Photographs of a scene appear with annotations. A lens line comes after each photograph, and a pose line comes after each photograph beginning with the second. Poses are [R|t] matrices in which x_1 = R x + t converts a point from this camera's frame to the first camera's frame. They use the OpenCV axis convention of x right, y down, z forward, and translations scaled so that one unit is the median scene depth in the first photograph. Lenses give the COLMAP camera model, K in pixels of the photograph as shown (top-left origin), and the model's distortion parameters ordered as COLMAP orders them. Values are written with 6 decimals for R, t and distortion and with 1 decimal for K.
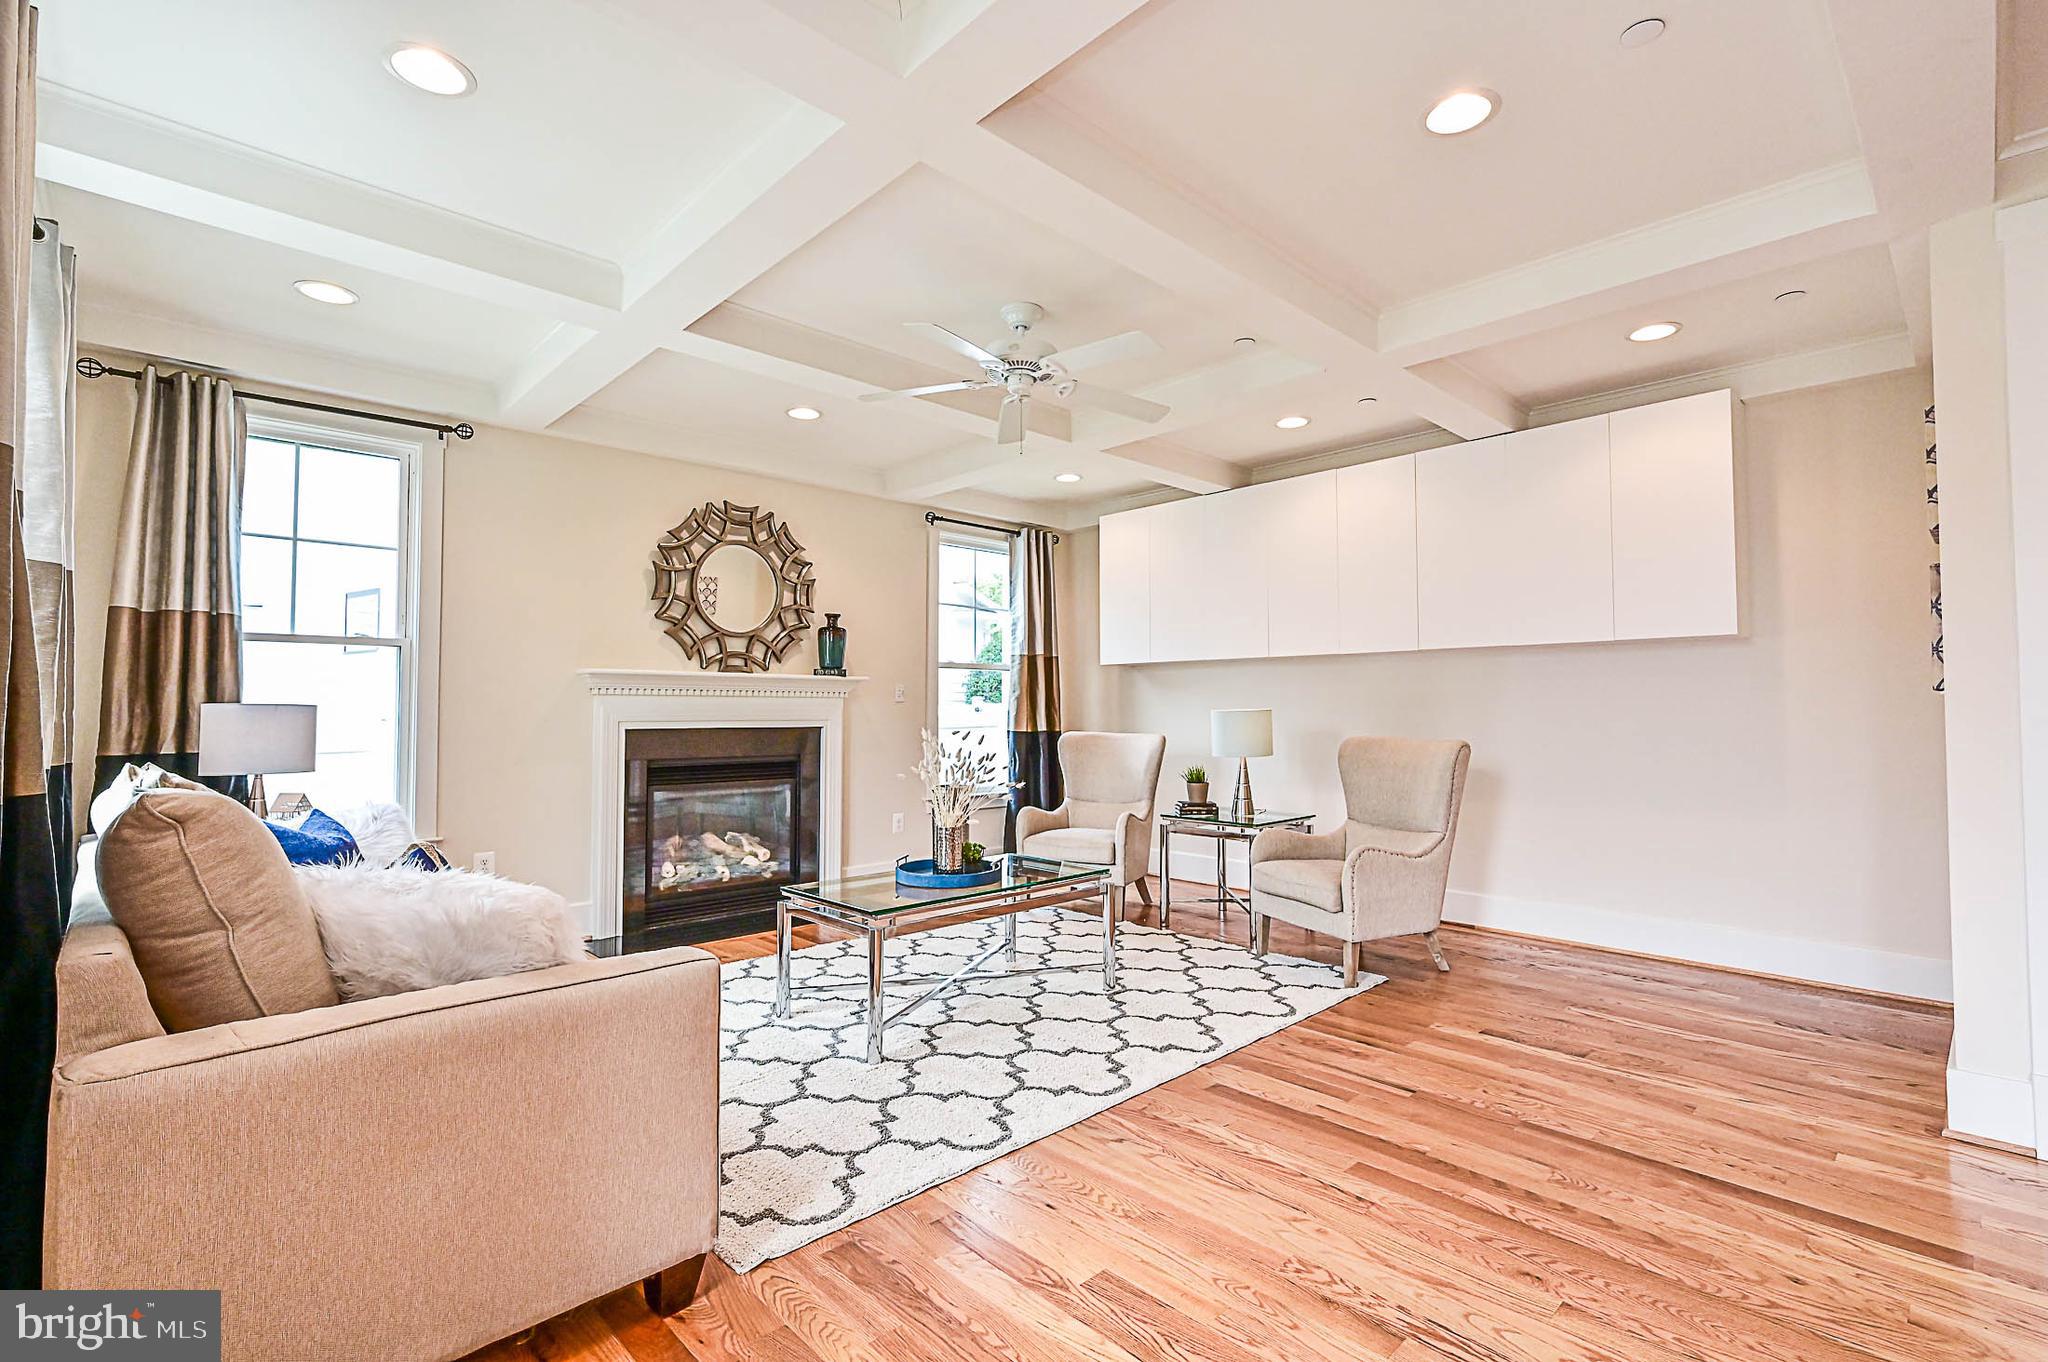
lens RADIAL K [[925.7, 0, 1017.7], [0, 925.7, 681.6], [0, 0, 1]] dist [0.000585, 0.001245]
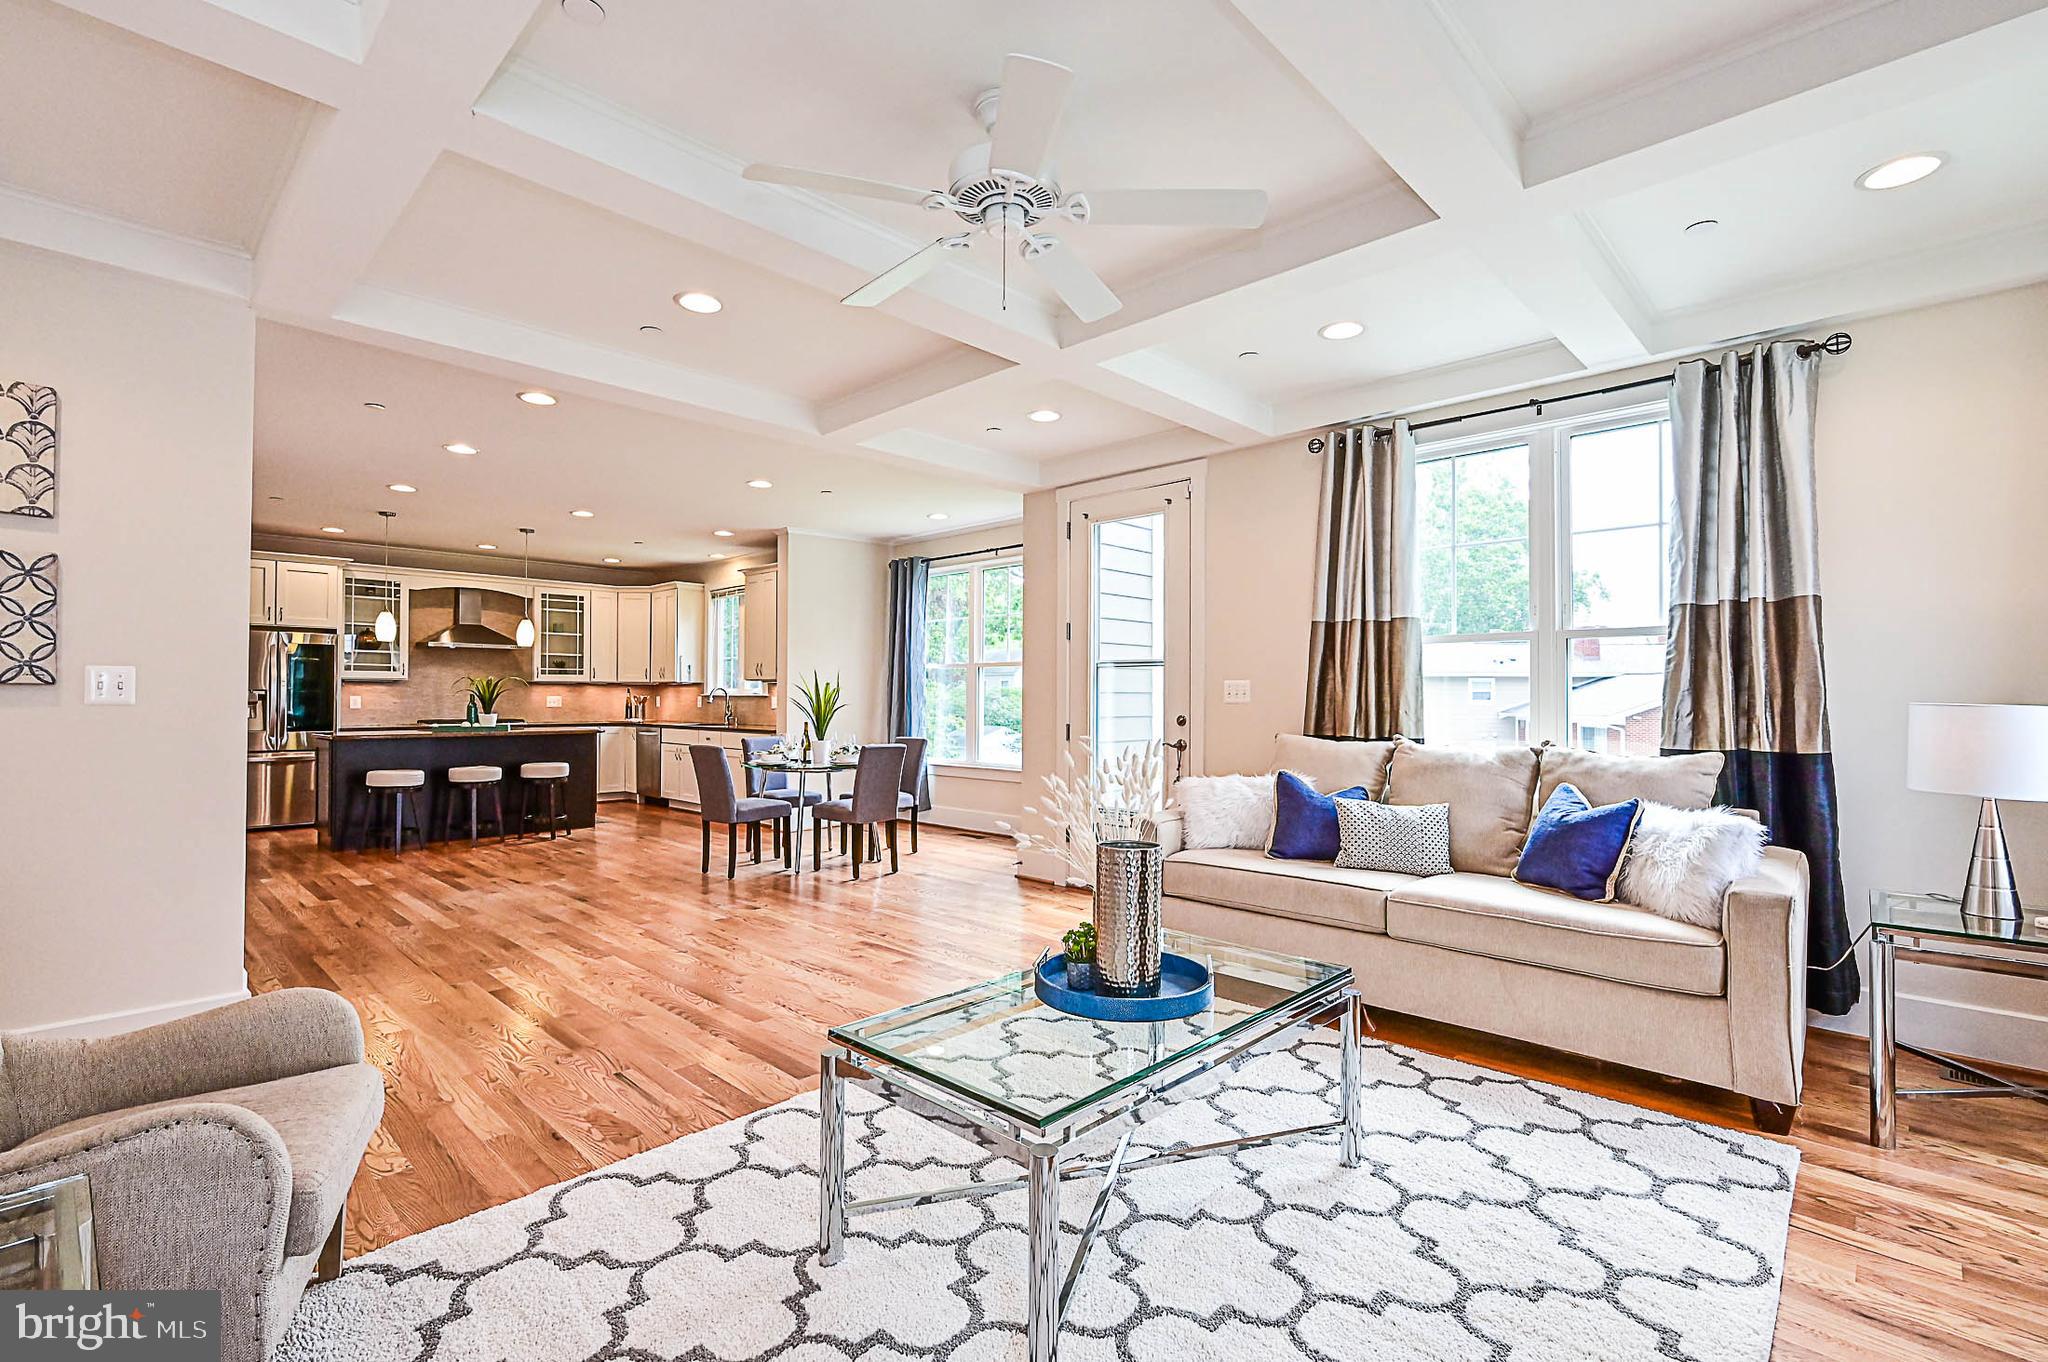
lens RADIAL K [[925.7, 0, 1006.4], [0, 925.7, 677.4], [0, 0, 1]] dist [0.000585, 0.001245]
pose [[-0.999506, -0.003391, -0.031241, 0.014910], [-0.001771, 0.998660, -0.051723, 0.030292], [0.031374, -0.051642, -0.998173, 1.156652]]
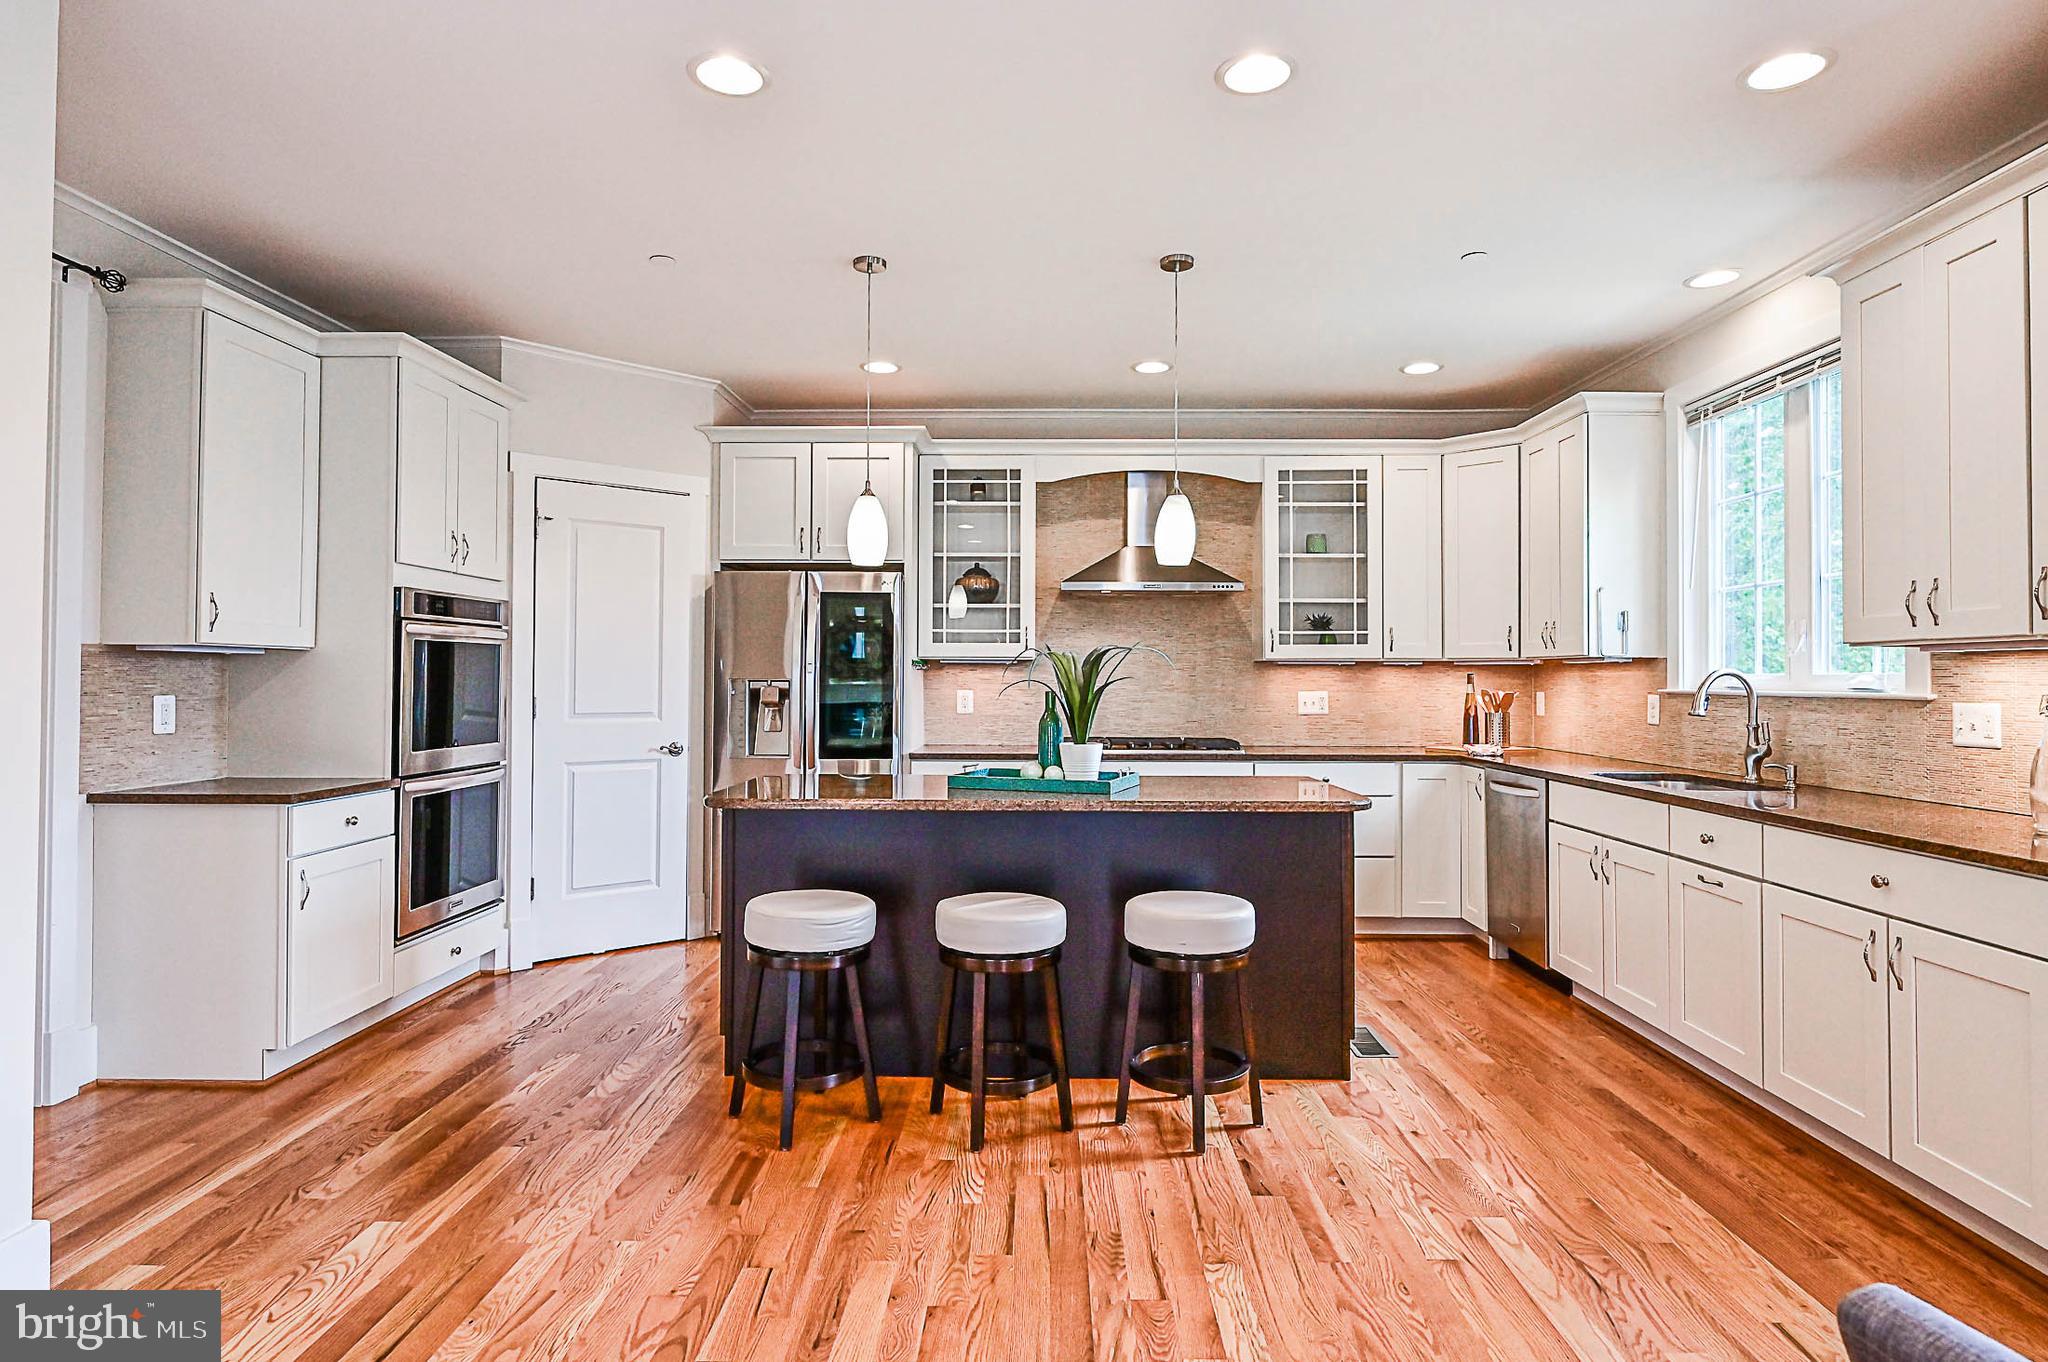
lens RADIAL K [[1068.9, 0, 1035.2], [0, 1068.9, 684.8], [0, 0, 1]] dist [-0.006495, 0.004621]
pose [[-0.716994, -0.006594, 0.697048, 0.382799], [-0.024346, 0.999582, -0.015587, -0.014706], [-0.696654, -0.028146, -0.716855, 0.071326]]
